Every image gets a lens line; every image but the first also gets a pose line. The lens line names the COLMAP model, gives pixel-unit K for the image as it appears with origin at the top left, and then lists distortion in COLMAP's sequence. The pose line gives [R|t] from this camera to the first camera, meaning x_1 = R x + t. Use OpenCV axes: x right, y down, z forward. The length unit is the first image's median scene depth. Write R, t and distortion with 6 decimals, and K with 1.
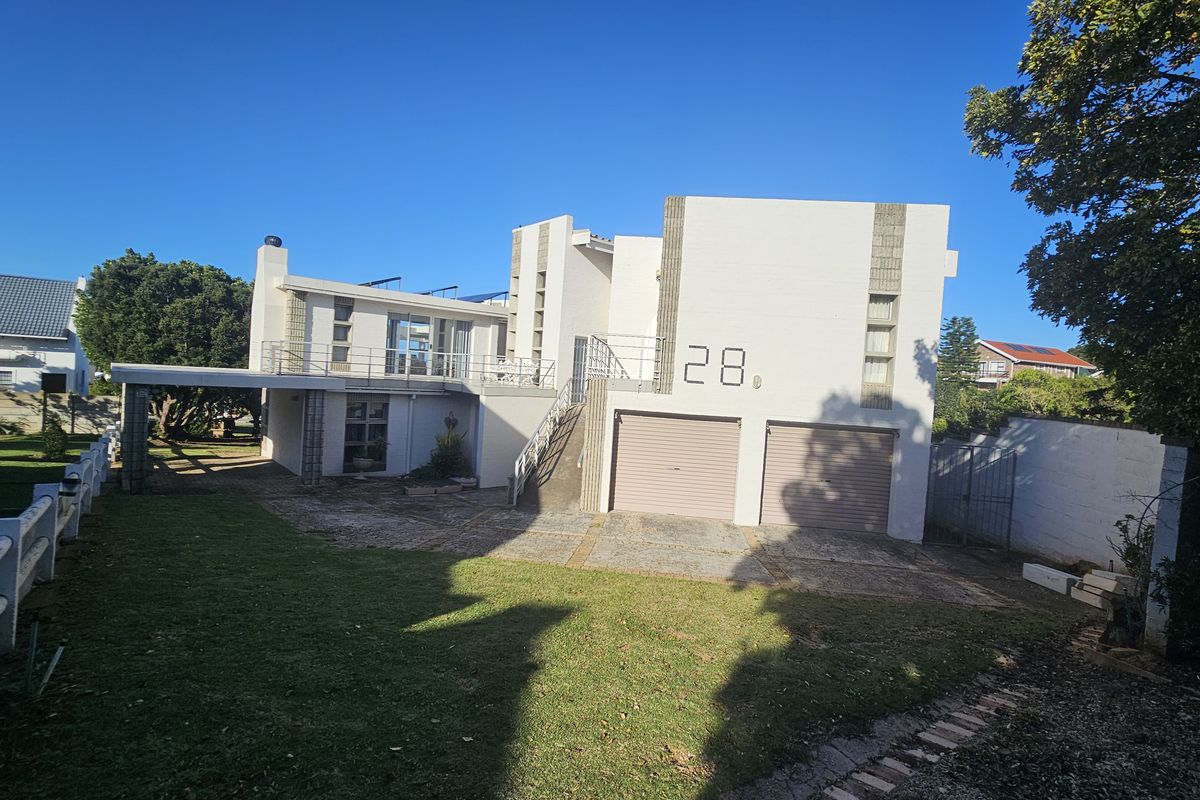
lens RADIAL K [[578.0, 0, 605.0], [0, 578.0, 390.0], [0, 0, 1]] dist [-0.000003, -0.001377]
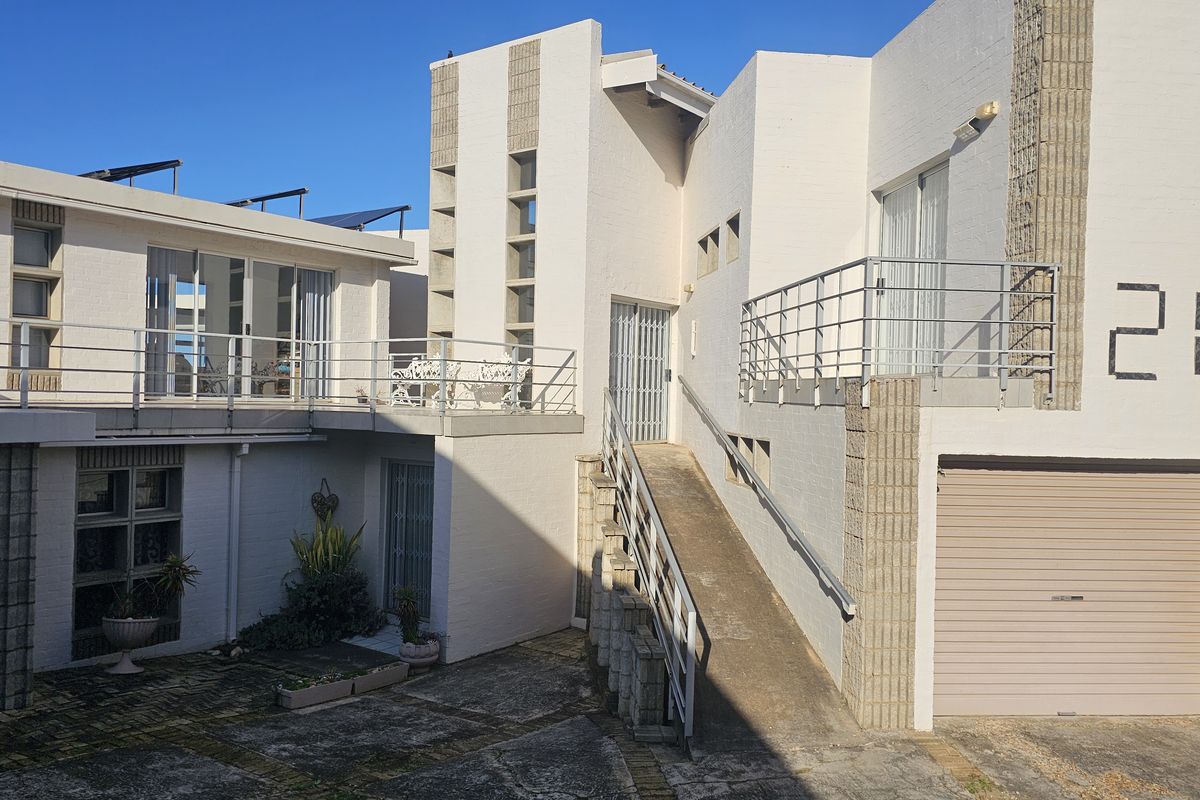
lens RADIAL K [[949.6, 0, 591.3], [0, 949.6, 400.2], [0, 0, 1]] dist [0.079656, -0.077593]
pose [[0.978189, -0.042660, 0.203290, -0.214695], [0.045409, 0.998929, -0.008873, -0.005291], [-0.202694, 0.017910, 0.979078, 0.271411]]
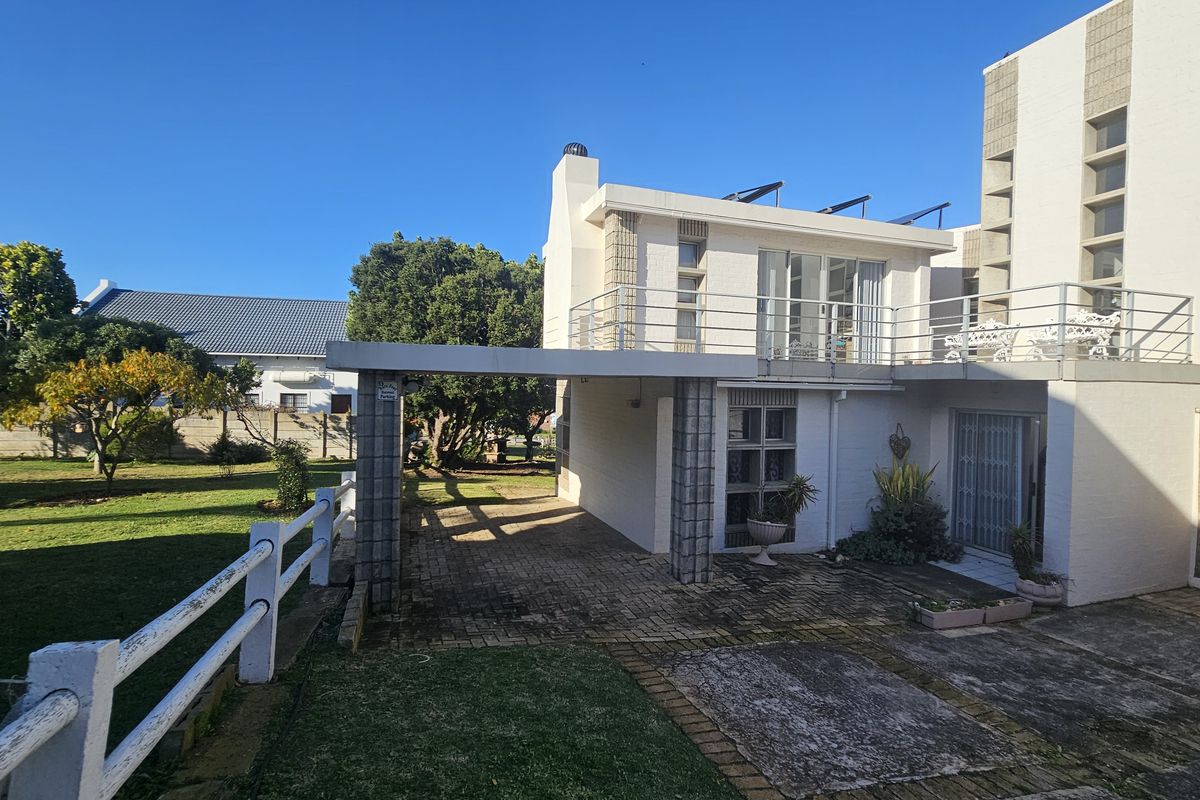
lens RADIAL K [[578.0, 0, 605.0], [0, 578.0, 390.0], [0, 0, 1]] dist [-0.000003, -0.001377]
pose [[0.930294, -0.042442, -0.364351, -0.320656], [0.032230, 0.998900, -0.034064, 0.016857], [0.365396, 0.019946, 0.930639, 0.430818]]
